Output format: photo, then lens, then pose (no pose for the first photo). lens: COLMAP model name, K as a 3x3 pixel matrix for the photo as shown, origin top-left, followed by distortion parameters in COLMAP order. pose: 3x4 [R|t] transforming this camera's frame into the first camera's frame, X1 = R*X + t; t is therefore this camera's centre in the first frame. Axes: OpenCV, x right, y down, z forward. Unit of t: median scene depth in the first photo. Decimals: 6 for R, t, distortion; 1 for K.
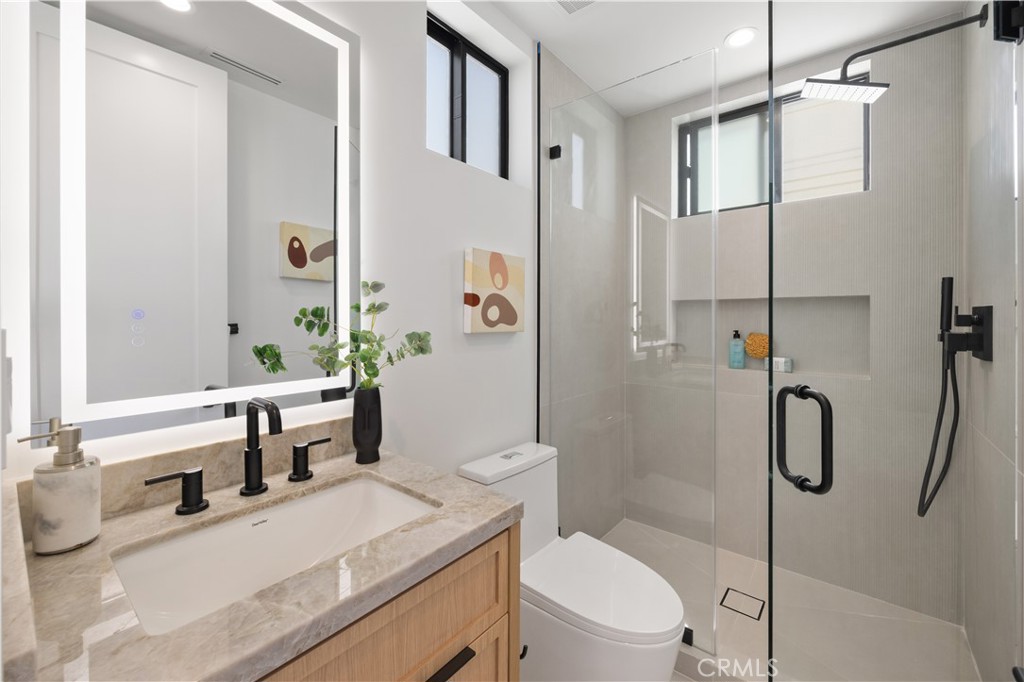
lens RADIAL K [[416.5, 0, 512.0], [0, 416.5, 341.0], [0, 0, 1]] dist [-0.000475, 0.000001]
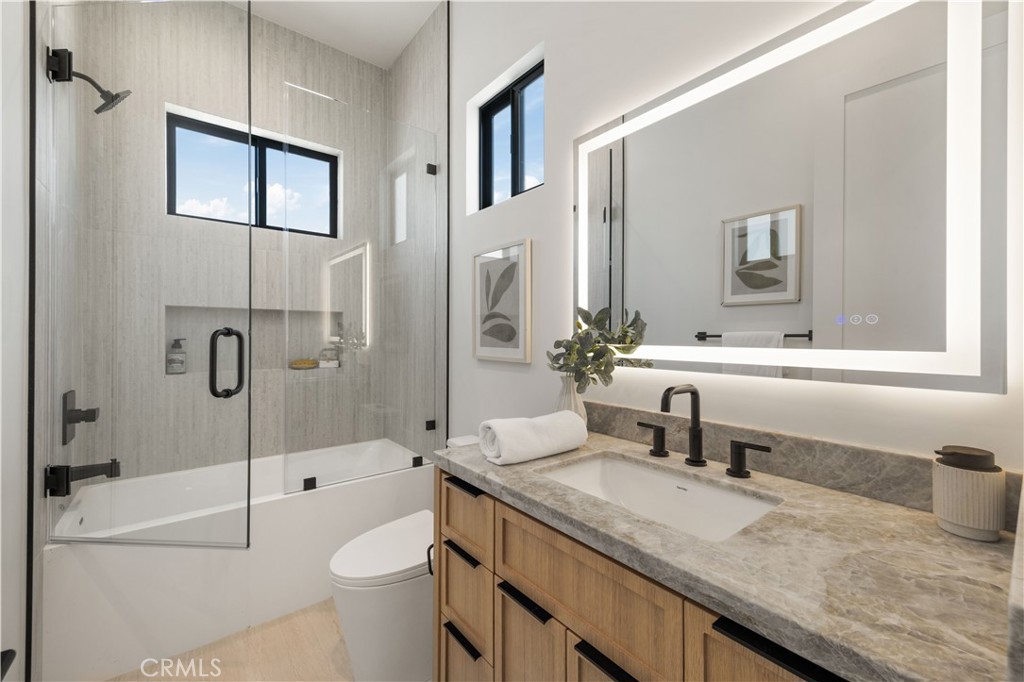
lens RADIAL K [[416.5, 0, 512.0], [0, 416.5, 341.0], [0, 0, 1]] dist [-0.000475, 0.000001]
pose [[-0.218144, 0.048764, -0.974698, 0.667744], [-0.017330, 0.998400, 0.053829, -0.044229], [0.975763, 0.028634, -0.216950, 0.781256]]
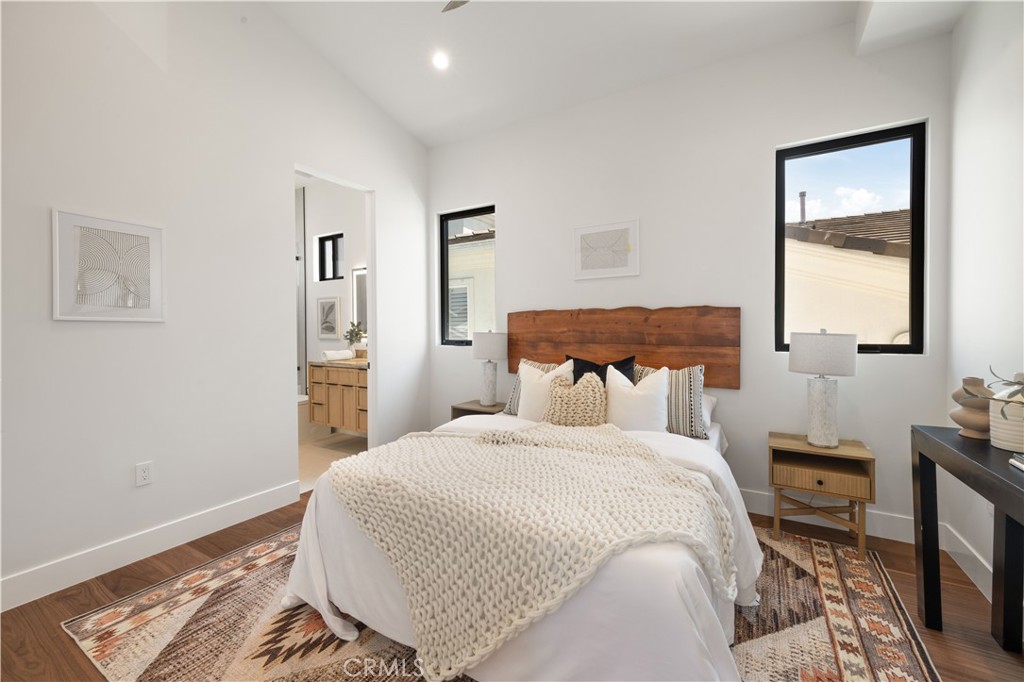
lens RADIAL K [[416.5, 0, 512.0], [0, 416.5, 341.0], [0, 0, 1]] dist [-0.000475, 0.000001]
pose [[0.141033, 0.068508, -0.987632, 2.046545], [-0.032503, 0.997385, 0.064543, -0.115882], [0.989471, 0.022998, 0.142891, 1.184250]]
